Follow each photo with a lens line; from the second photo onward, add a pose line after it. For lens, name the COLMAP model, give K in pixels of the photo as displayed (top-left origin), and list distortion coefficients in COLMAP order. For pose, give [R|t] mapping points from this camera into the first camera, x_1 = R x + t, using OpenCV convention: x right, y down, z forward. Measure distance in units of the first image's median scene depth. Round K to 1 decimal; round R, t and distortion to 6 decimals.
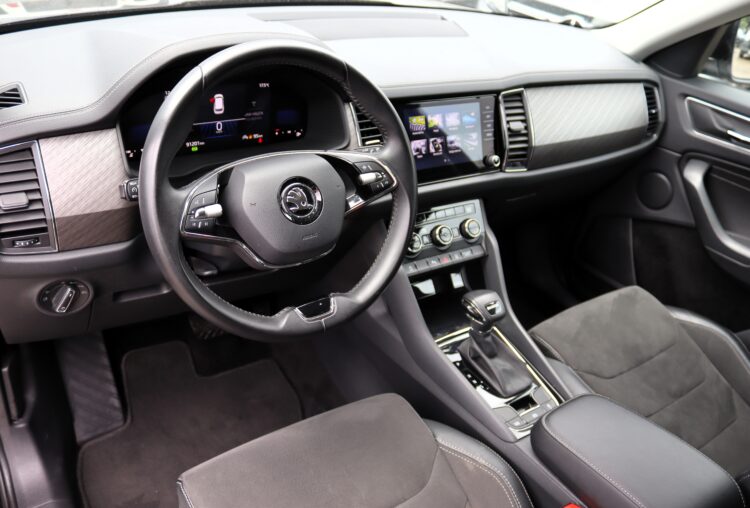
lens RADIAL K [[614.1, 0, 374.7], [0, 614.1, 254.3], [0, 0, 1]] dist [-0.095328, 0.033093]
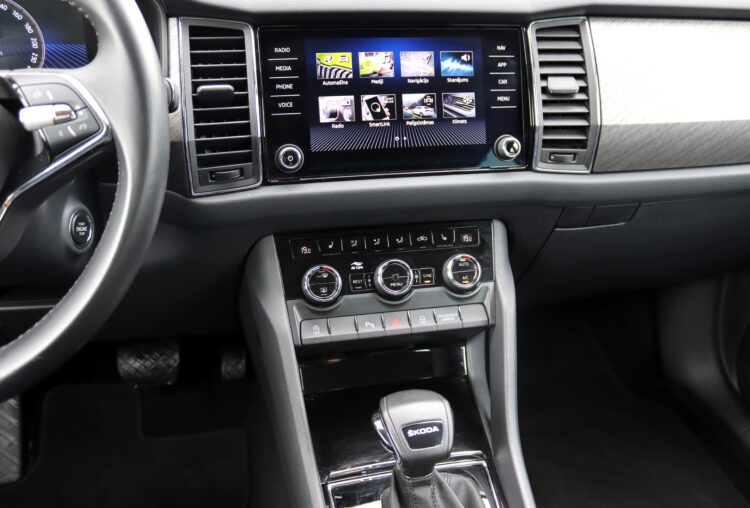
lens RADIAL K [[614.1, 0, 374.1], [0, 614.1, 254.0], [0, 0, 1]] dist [-0.095328, 0.033093]
pose [[0.925583, 0.085051, -0.368867, 0.298228], [-0.116745, 0.991070, -0.064428, -0.014805], [0.360094, 0.102696, 0.927246, 0.493016]]
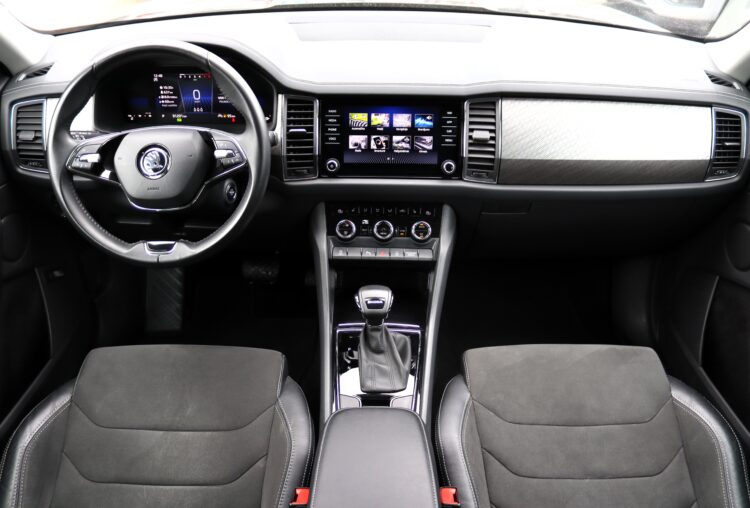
lens RADIAL K [[614.1, 0, 376.1], [0, 614.1, 251.8], [0, 0, 1]] dist [-0.095328, 0.033093]
pose [[0.823490, 0.210614, -0.526788, 0.667896], [-0.217653, 0.974771, 0.049481, -0.044511], [0.523919, 0.073910, 0.848555, 0.112726]]
